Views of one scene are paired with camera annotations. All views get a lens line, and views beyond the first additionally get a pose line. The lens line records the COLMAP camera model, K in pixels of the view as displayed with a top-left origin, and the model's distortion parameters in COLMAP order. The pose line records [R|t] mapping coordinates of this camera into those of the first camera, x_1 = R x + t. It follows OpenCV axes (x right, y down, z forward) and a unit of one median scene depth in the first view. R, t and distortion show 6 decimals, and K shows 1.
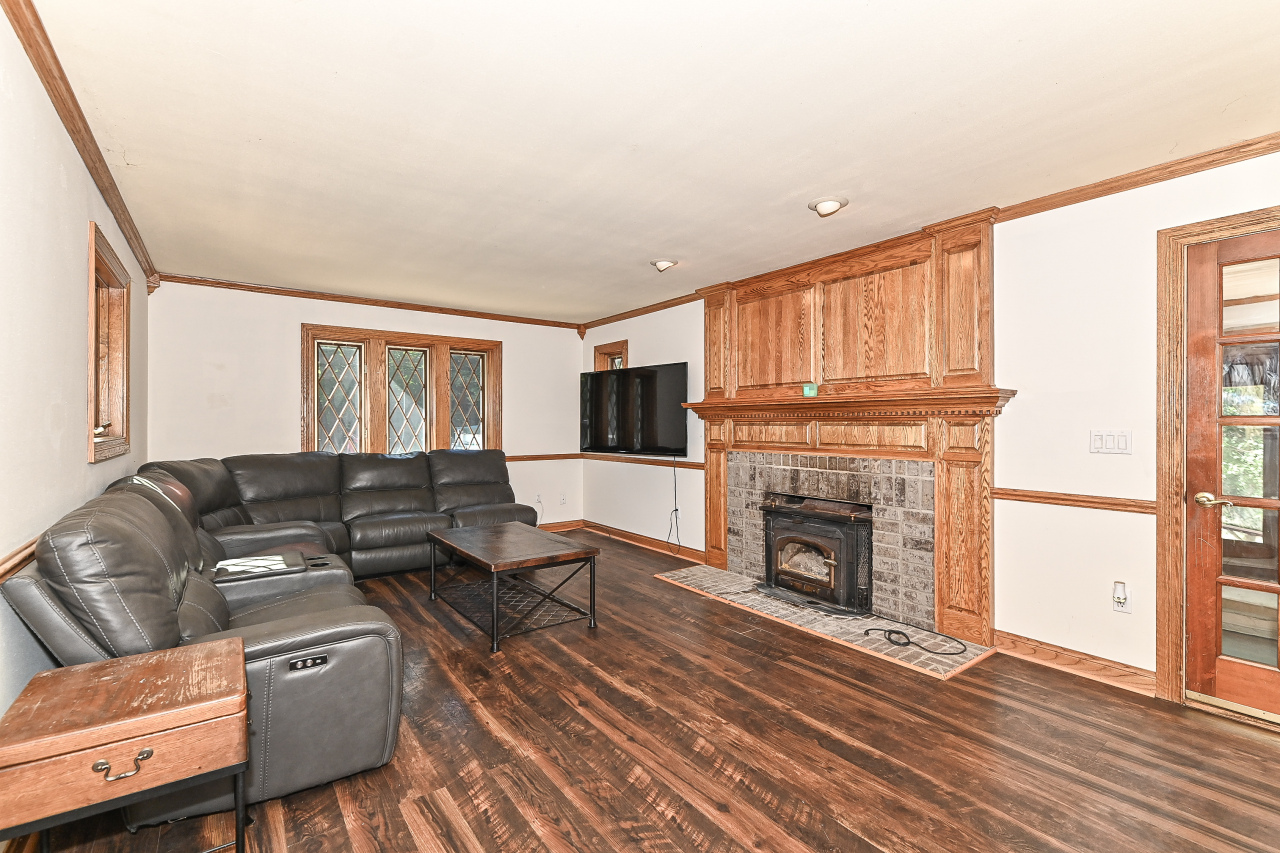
lens RADIAL K [[571.6, 0, 640.7], [0, 571.6, 426.2], [0, 0, 1]] dist [0.002112, -0.002395]
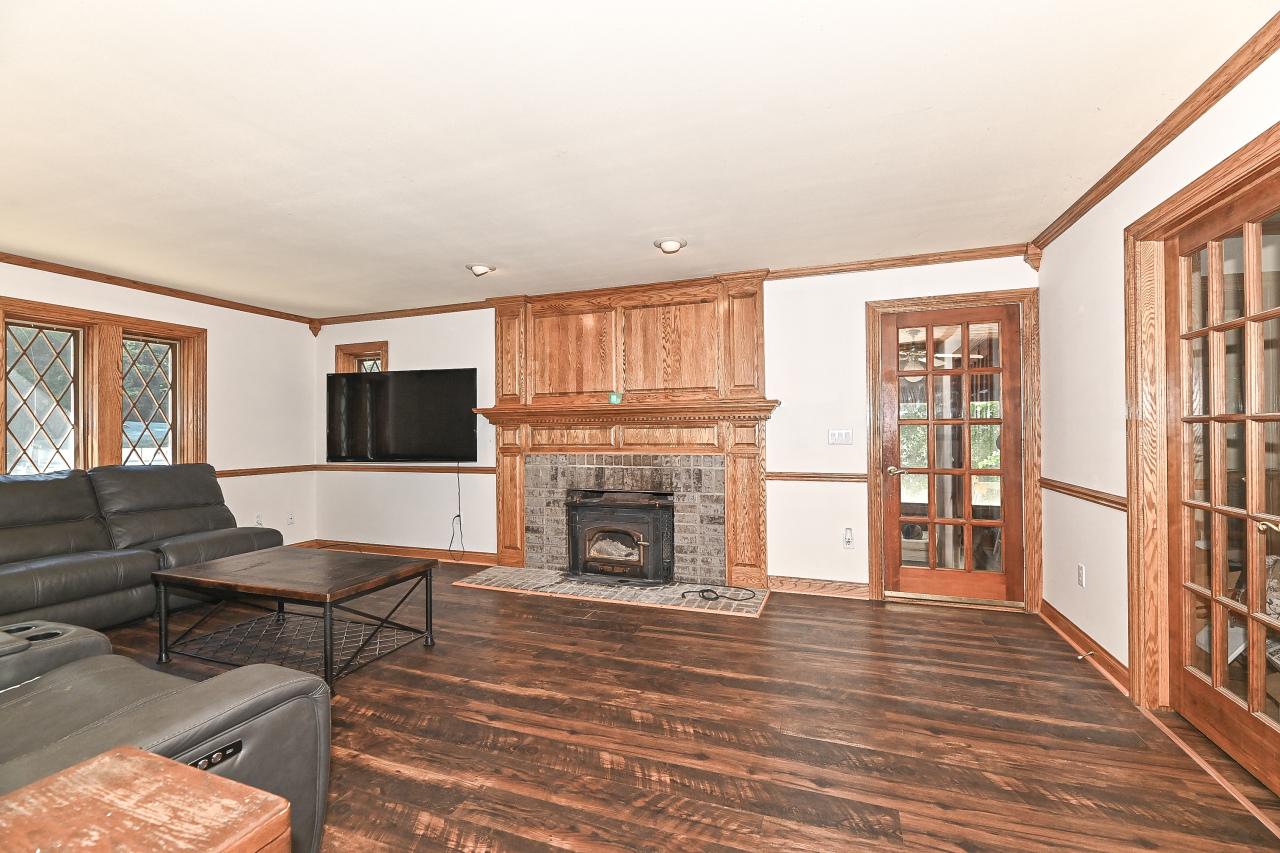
lens RADIAL K [[523.5, 0, 642.7], [0, 523.5, 426.8], [0, 0, 1]] dist [0.000440, -0.002129]
pose [[0.835363, 0.000547, 0.549699, -0.285866], [0.009171, 0.999846, -0.014932, 0.013222], [-0.549622, 0.017515, 0.835230, 0.098546]]
